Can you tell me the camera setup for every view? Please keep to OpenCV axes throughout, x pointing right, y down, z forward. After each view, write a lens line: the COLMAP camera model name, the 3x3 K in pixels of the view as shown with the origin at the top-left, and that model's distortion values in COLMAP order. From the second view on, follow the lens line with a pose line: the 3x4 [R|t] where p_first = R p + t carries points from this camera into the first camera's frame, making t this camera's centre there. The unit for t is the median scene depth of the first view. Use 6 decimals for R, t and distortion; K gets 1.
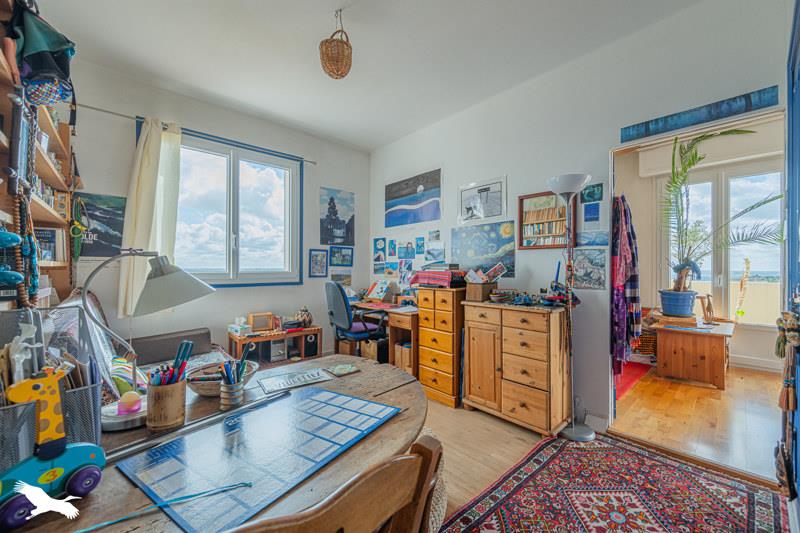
lens RADIAL K [[313.9, 0, 399.5], [0, 313.9, 269.3], [0, 0, 1]] dist [0.001662, 0.000046]
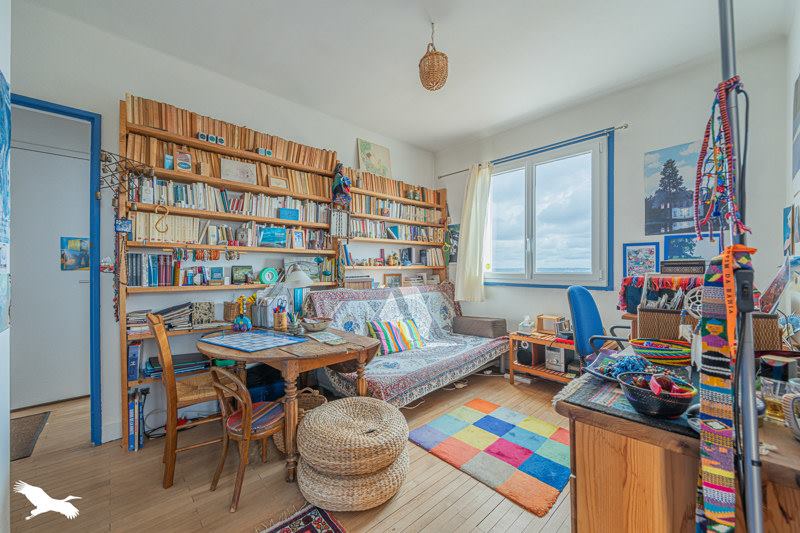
lens RADIAL K [[313.9, 0, 399.9], [0, 313.9, 266.7], [0, 0, 1]] dist [0.001662, 0.000046]
pose [[0.012255, -0.004068, -0.999917, 0.437268], [-0.000357, 0.999992, -0.004072, -0.006397], [0.999925, 0.000407, 0.012253, 0.444006]]
